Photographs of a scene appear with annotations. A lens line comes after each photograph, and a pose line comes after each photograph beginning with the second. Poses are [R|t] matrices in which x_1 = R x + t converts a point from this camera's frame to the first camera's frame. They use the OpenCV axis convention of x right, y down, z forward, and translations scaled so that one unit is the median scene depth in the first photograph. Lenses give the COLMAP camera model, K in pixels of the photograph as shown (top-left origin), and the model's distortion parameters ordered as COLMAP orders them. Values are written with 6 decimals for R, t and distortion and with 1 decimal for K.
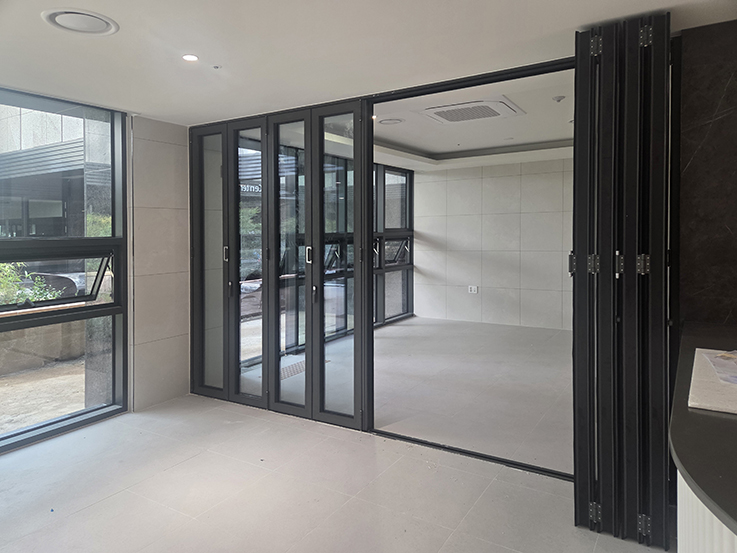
lens RADIAL K [[503.6, 0, 368.2], [0, 503.6, 243.1], [0, 0, 1]] dist [0.003587, 0.001582]
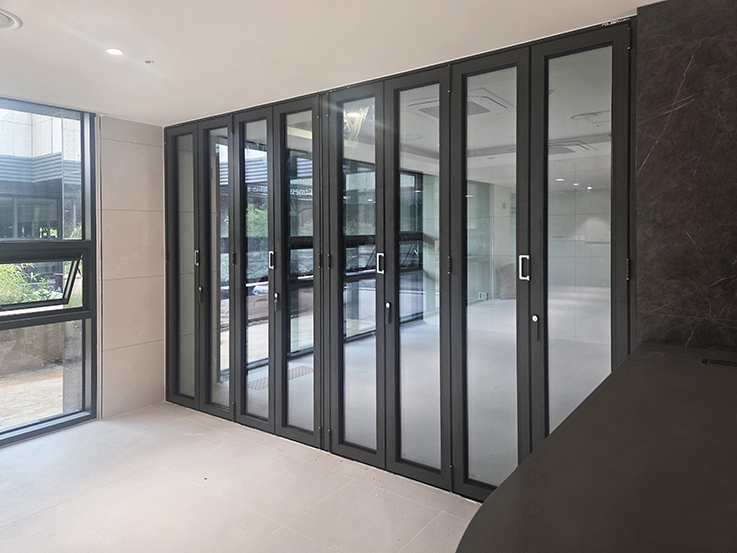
lens RADIAL K [[510.2, 0, 368.9], [0, 510.2, 239.1], [0, 0, 1]] dist [-0.000362, -0.001543]
pose [[0.997485, 0.004953, -0.070705, 0.117557], [-0.005764, 0.999920, -0.011266, -0.005382], [0.070643, 0.011645, 0.997434, 0.049401]]
